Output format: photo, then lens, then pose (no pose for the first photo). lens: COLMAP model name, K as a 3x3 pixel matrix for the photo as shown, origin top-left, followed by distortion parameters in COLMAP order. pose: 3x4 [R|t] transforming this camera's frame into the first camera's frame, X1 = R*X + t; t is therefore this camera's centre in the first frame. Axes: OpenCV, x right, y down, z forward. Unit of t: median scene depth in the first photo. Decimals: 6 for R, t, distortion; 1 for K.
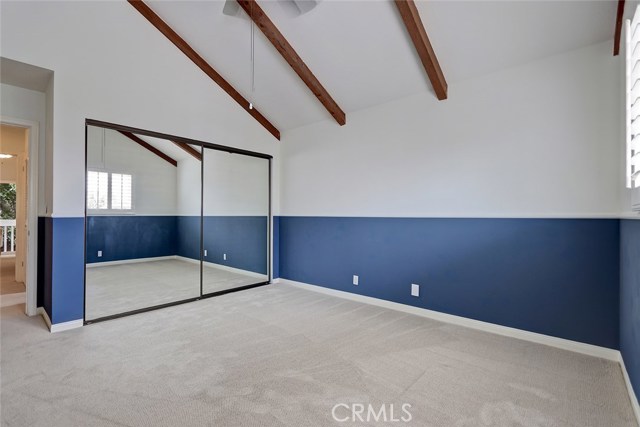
lens RADIAL K [[297.8, 0, 313.4], [0, 297.8, 212.5], [0, 0, 1]] dist [-0.000534, -0.000047]
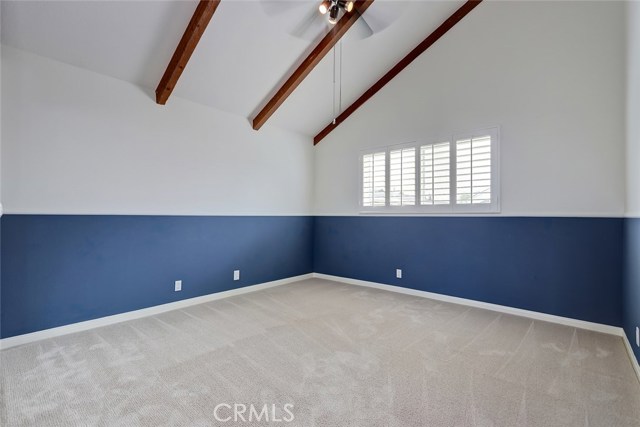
lens RADIAL K [[297.8, 0, 313.4], [0, 297.8, 212.5], [0, 0, 1]] dist [-0.000534, -0.000047]
pose [[-0.010210, 0.008573, 0.999911, -0.848139], [-0.008332, 0.999928, -0.008659, 0.012631], [-0.999913, -0.008419, -0.010138, 0.676676]]
